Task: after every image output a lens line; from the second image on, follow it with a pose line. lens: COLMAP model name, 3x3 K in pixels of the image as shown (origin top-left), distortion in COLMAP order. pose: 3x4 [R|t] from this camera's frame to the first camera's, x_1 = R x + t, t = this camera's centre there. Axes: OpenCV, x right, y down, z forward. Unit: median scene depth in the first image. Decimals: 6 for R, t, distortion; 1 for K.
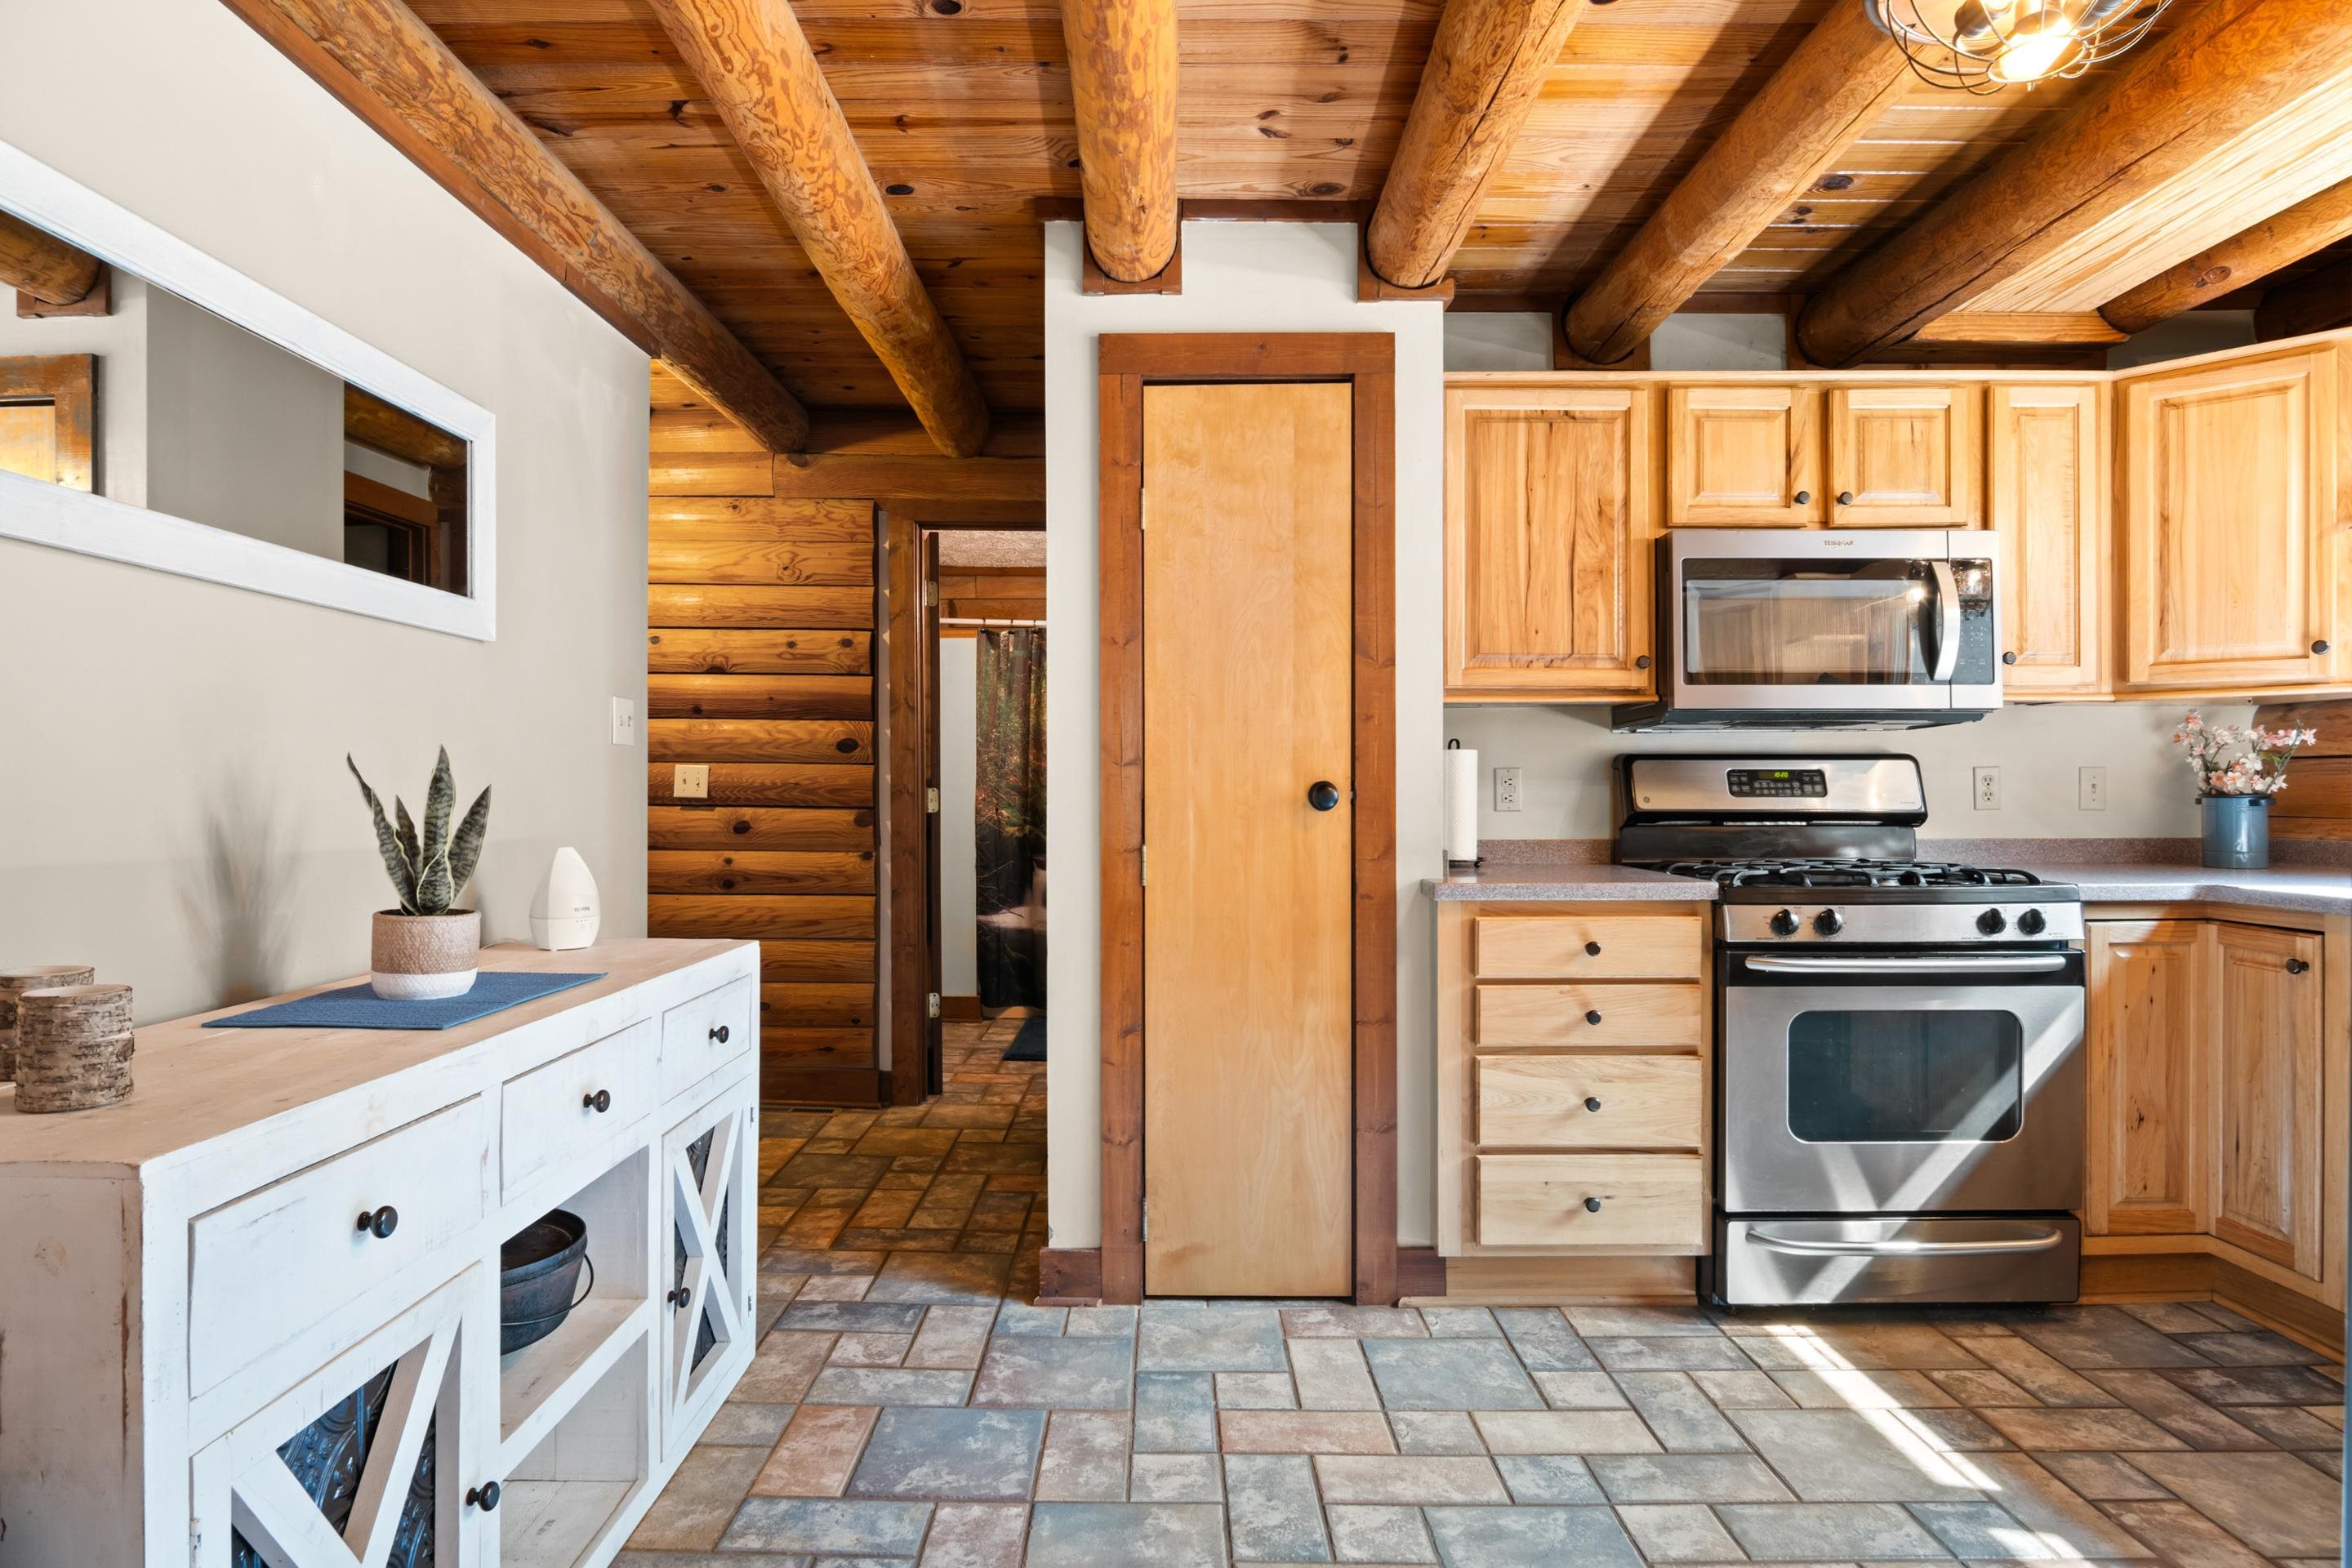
lens RADIAL K [[1281.2, 0, 1161.3], [0, 1281.2, 807.6], [0, 0, 1]] dist [-0.012831, -0.001206]
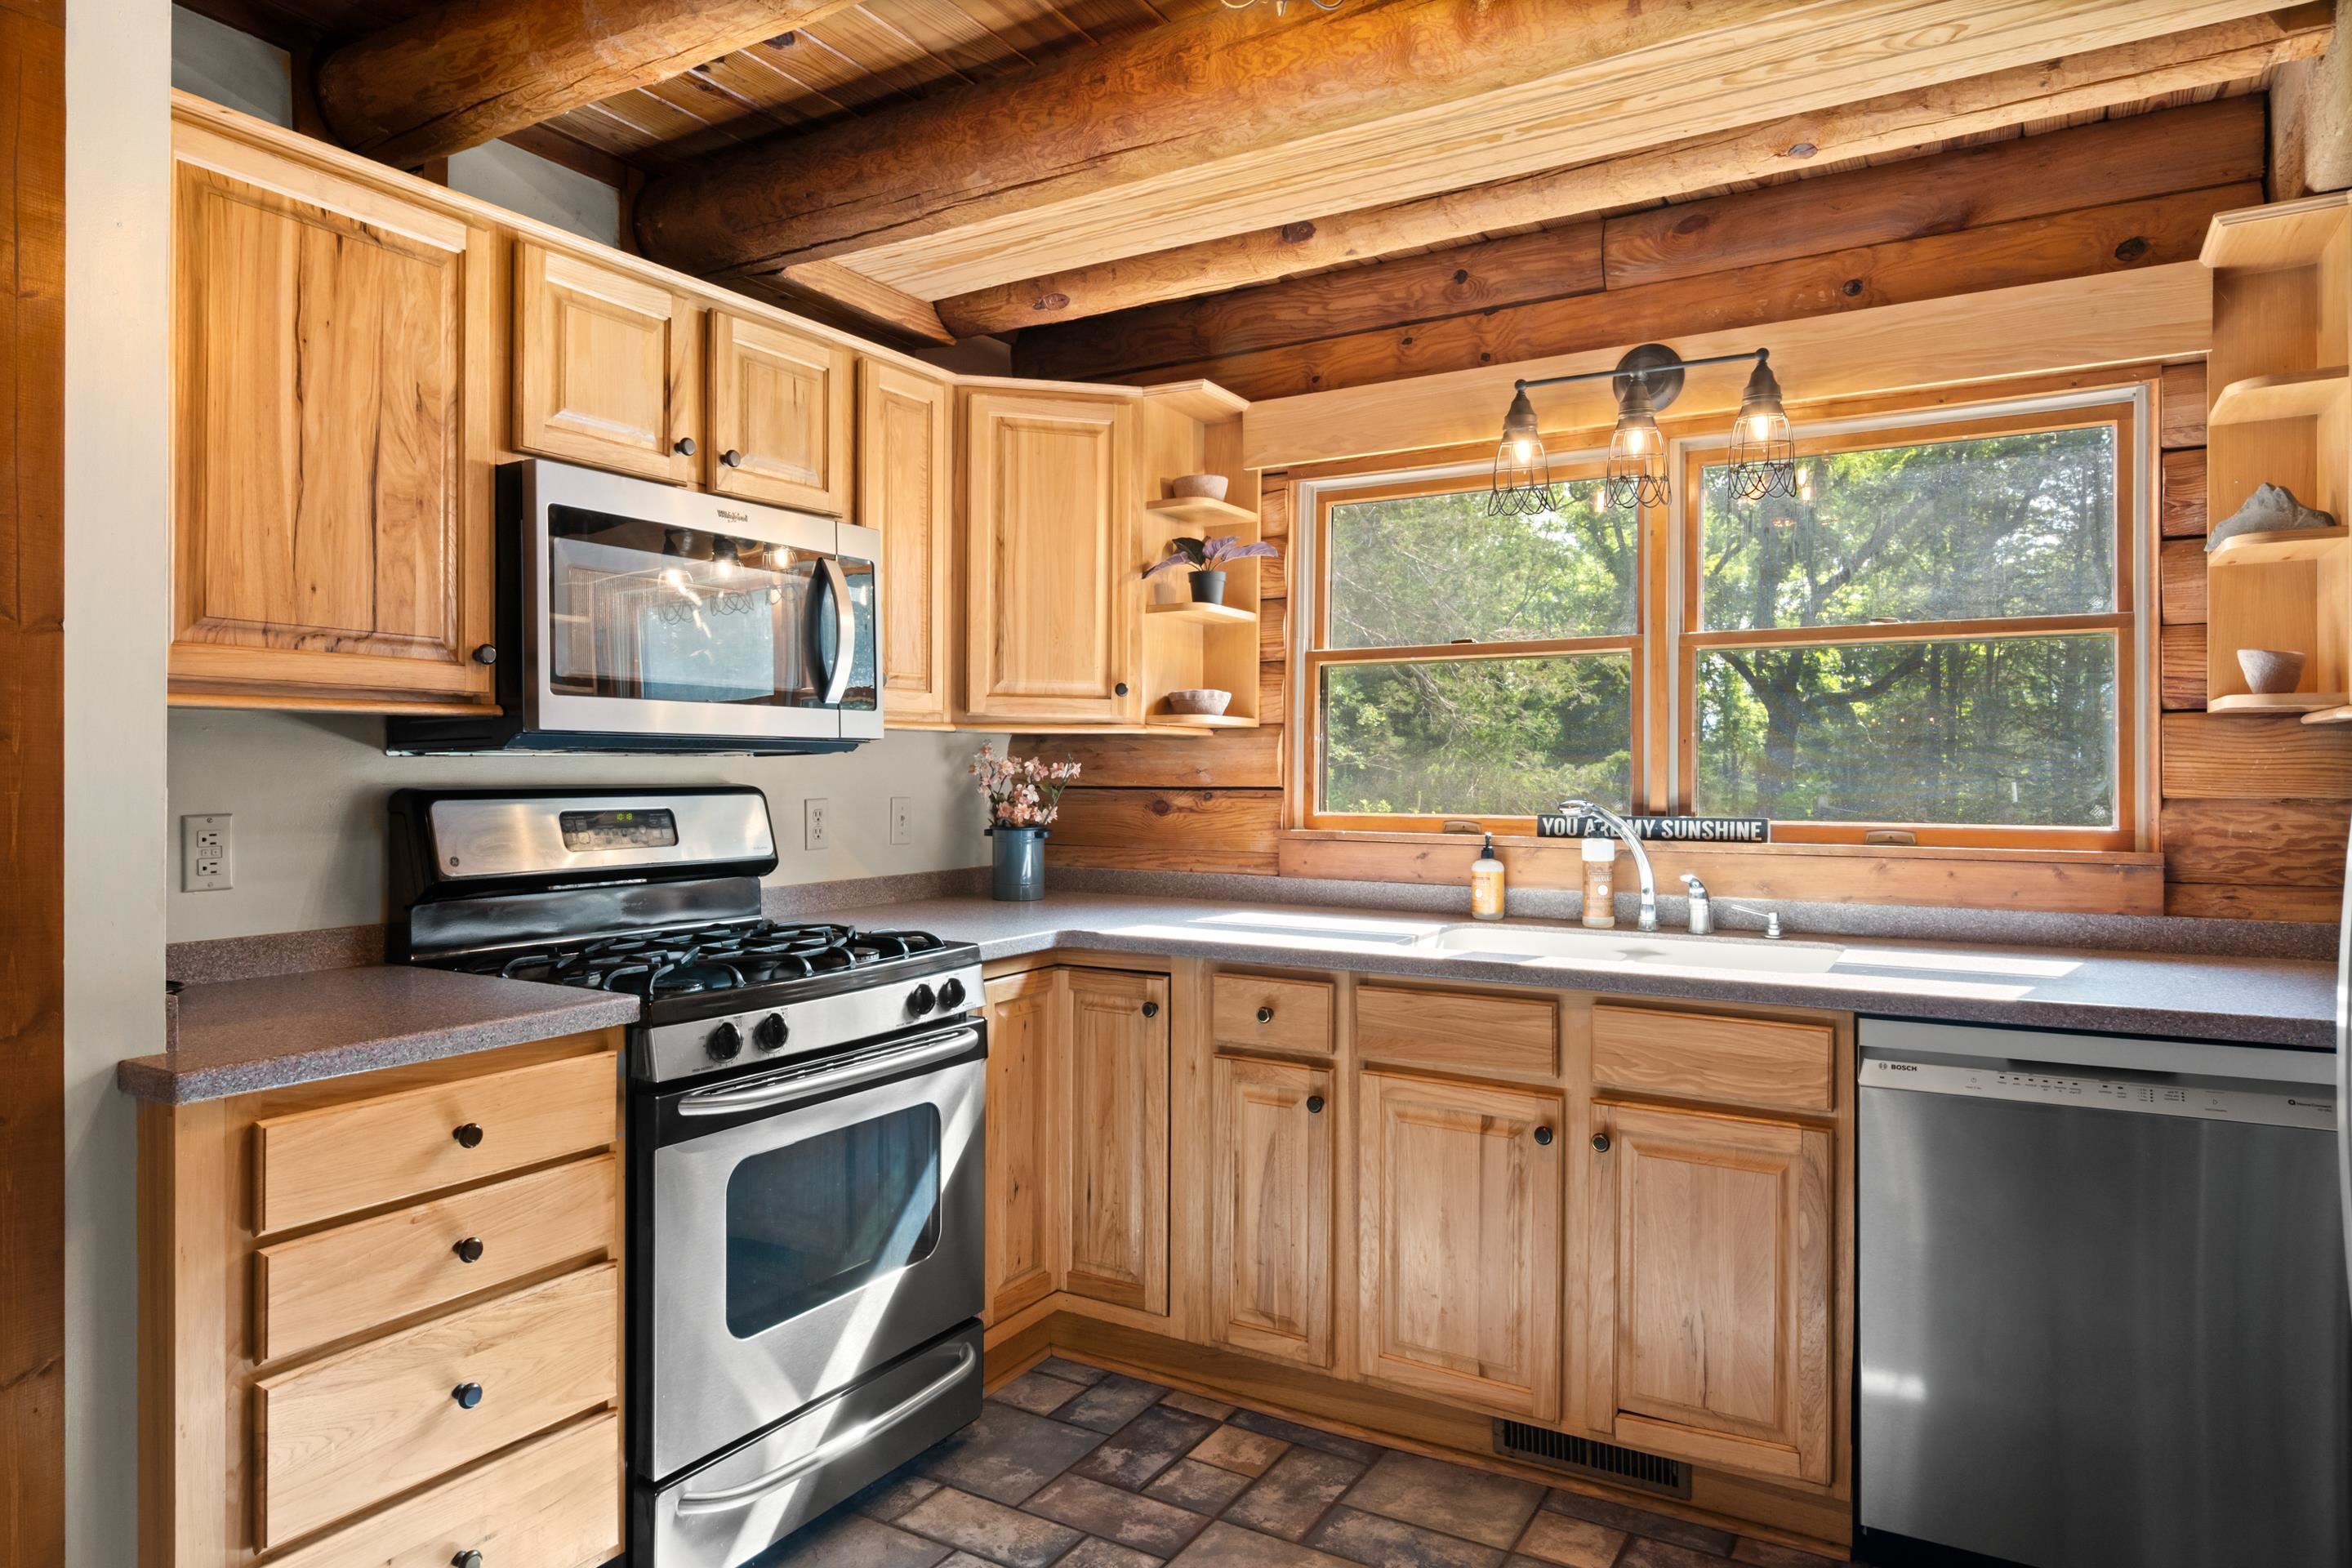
lens RADIAL K [[1431.2, 0, 1169.3], [0, 1431.2, 771.3], [0, 0, 1]] dist [0.007133, -0.010716]
pose [[0.516818, 0.001949, 0.856093, -0.061956], [0.007625, 0.999947, -0.006880, -0.048460], [-0.856061, 0.010084, 0.516776, 0.342248]]
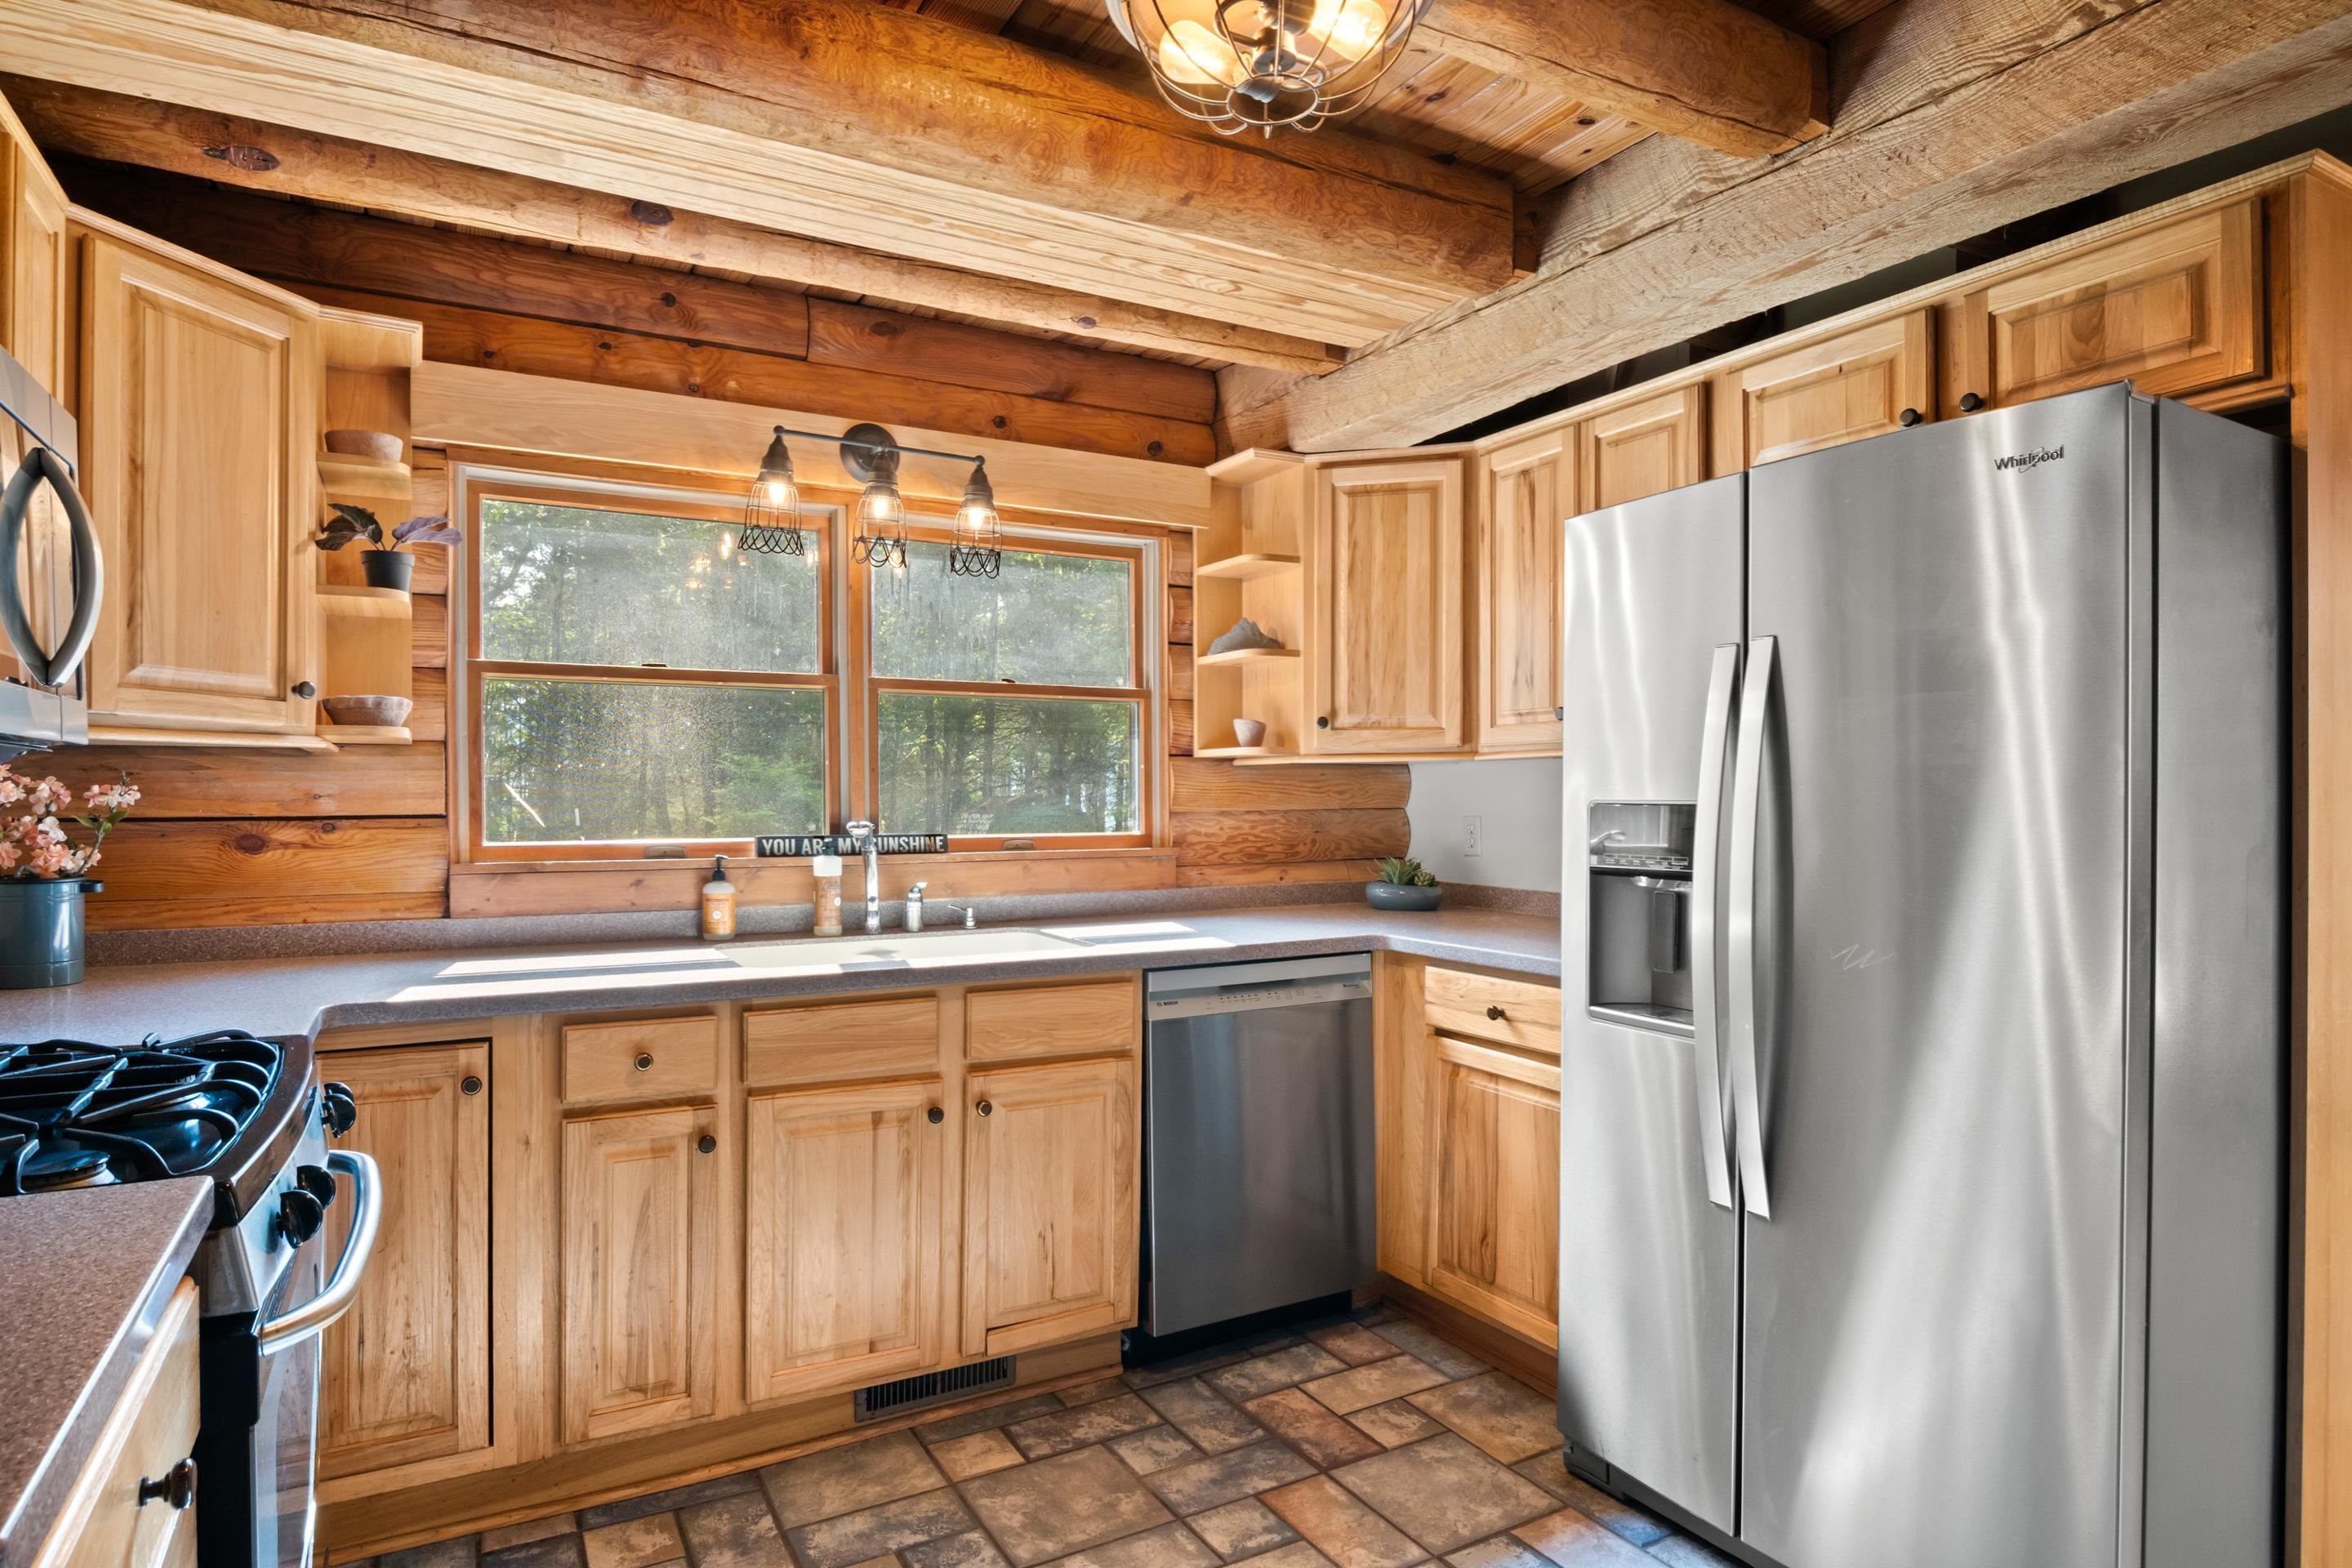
lens RADIAL K [[1281.2, 0, 1161.3], [0, 1281.2, 807.6], [0, 0, 1]] dist [-0.012831, -0.001206]
pose [[-0.485150, -0.003654, 0.874423, -0.044988], [0.013423, 0.999842, 0.011626, -0.051582], [-0.874328, 0.017378, -0.485025, 0.869268]]
